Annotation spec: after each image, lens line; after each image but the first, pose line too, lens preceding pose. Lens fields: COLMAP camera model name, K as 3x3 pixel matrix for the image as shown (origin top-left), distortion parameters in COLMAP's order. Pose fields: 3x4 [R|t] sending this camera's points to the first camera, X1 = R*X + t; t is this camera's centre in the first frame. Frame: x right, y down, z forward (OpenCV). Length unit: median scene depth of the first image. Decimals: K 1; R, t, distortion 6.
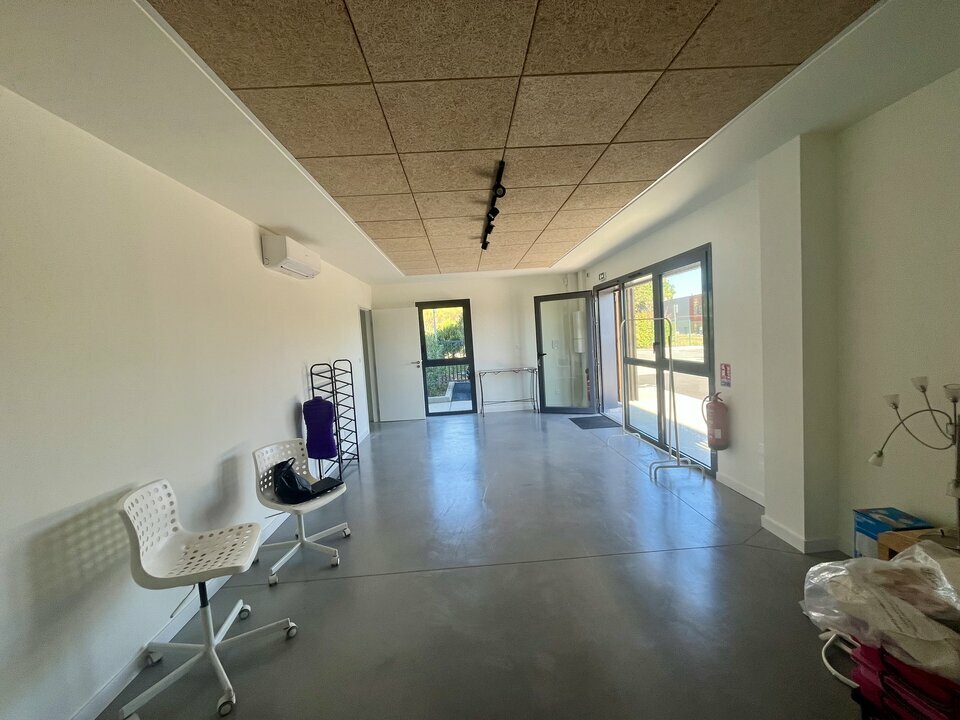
lens RADIAL K [[388.0, 0, 476.8], [0, 388.0, 360.4], [0, 0, 1]] dist [-0.003414, -0.000400]
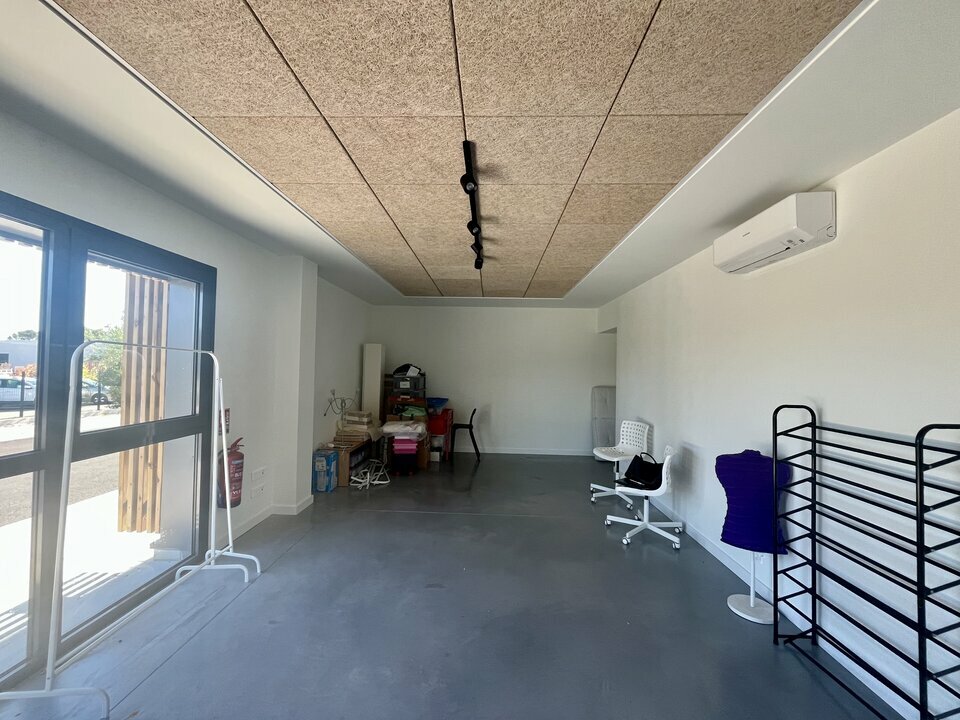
lens RADIAL K [[388.0, 0, 476.8], [0, 388.0, 360.4], [0, 0, 1]] dist [-0.003414, -0.000400]
pose [[-0.996391, 0.044010, 0.072579, -0.014604], [0.046991, 0.998098, 0.039894, -0.110560], [-0.070685, 0.043161, -0.996565, 1.811455]]
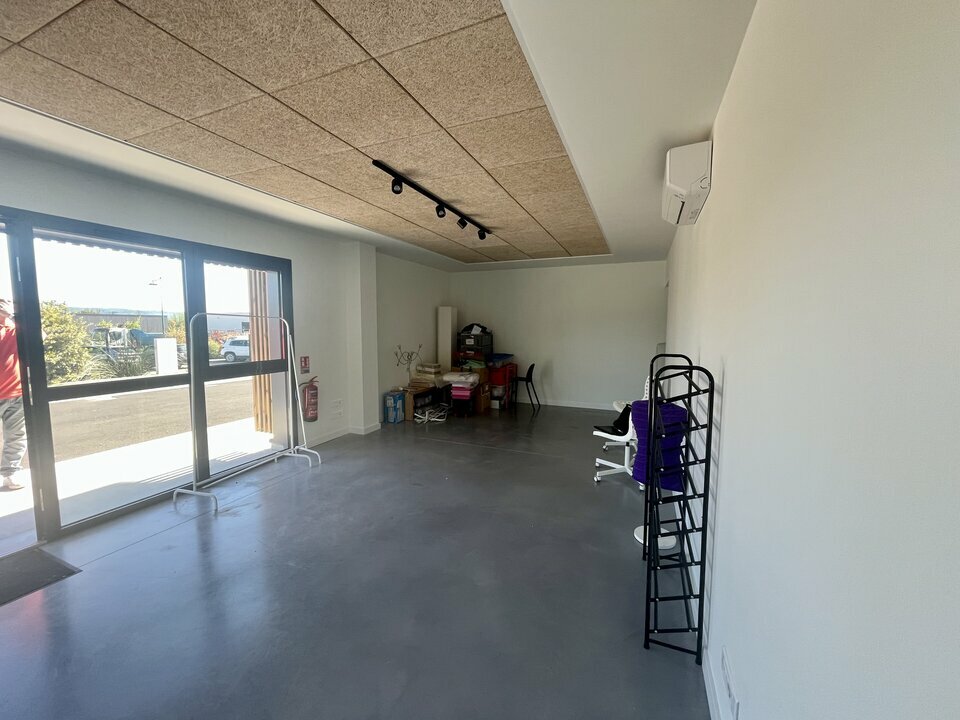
lens RADIAL K [[388.0, 0, 476.8], [0, 388.0, 360.4], [0, 0, 1]] dist [-0.003414, -0.000400]
pose [[-0.902670, 0.021946, 0.429774, -0.450494], [0.080107, 0.989812, 0.117708, -0.085185], [-0.422812, 0.140680, -0.895231, 1.898904]]
